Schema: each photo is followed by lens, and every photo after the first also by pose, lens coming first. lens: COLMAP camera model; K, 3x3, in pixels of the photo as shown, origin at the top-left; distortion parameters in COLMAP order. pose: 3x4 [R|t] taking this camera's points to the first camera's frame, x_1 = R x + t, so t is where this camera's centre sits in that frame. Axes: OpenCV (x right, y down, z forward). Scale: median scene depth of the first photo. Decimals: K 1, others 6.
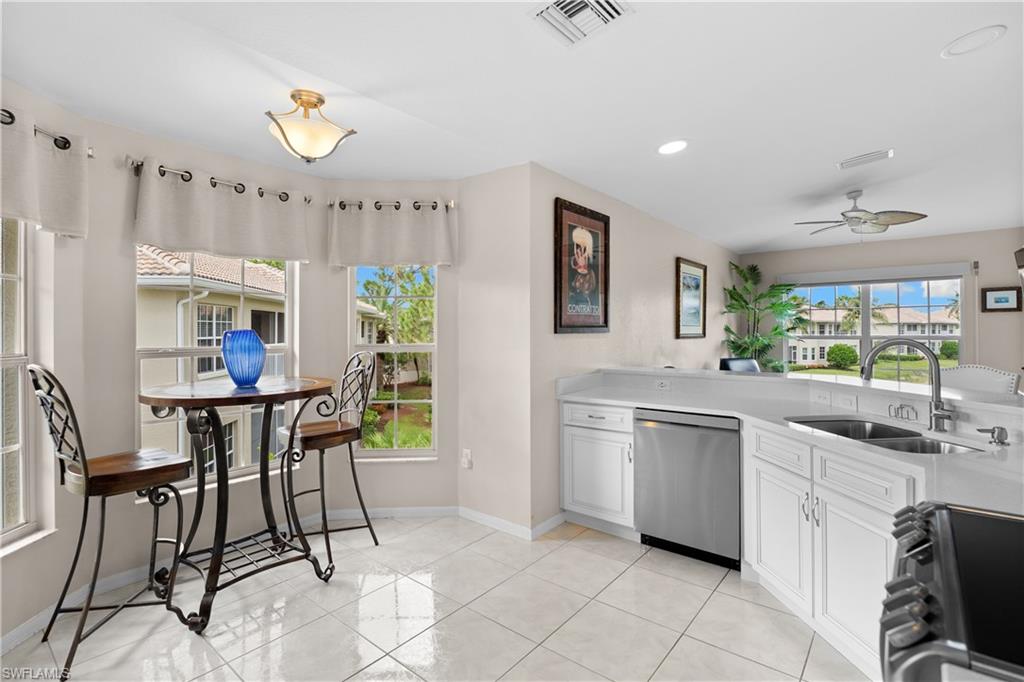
lens RADIAL K [[480.2, 0, 521.0], [0, 480.2, 331.0], [0, 0, 1]] dist [-0.003817, 0.000444]
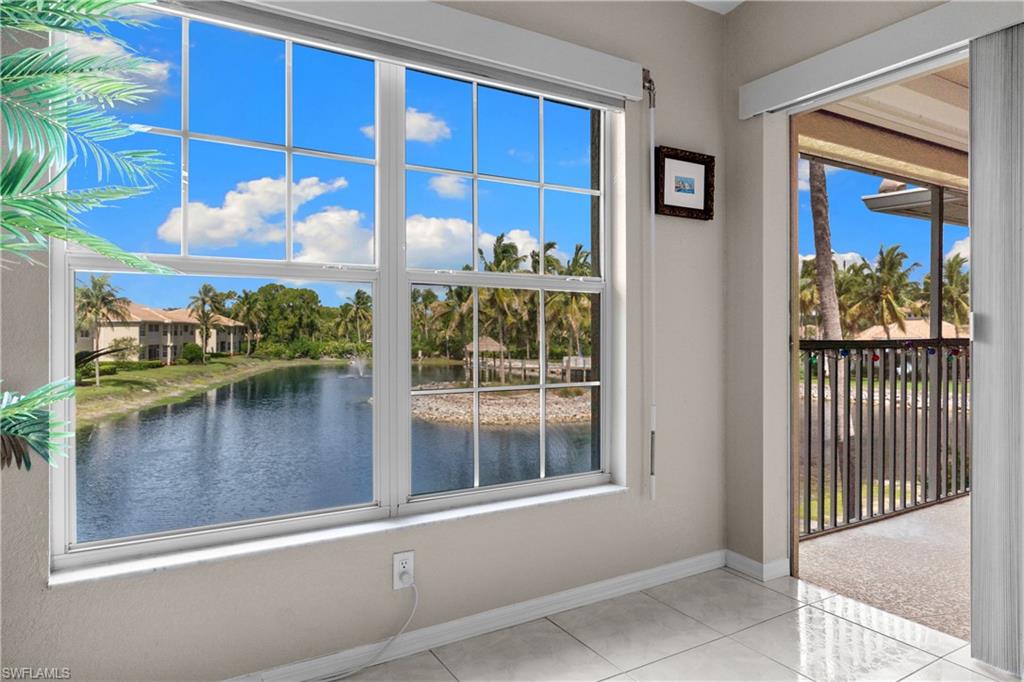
lens RADIAL K [[631.3, 0, 509.8], [0, 631.3, 336.4], [0, 0, 1]] dist [-0.006723, -0.000613]
pose [[0.355778, -0.003781, 0.934563, 0.717849], [-0.000238, 0.999991, 0.004136, 0.078501], [-0.934571, -0.001694, 0.355774, 1.405273]]
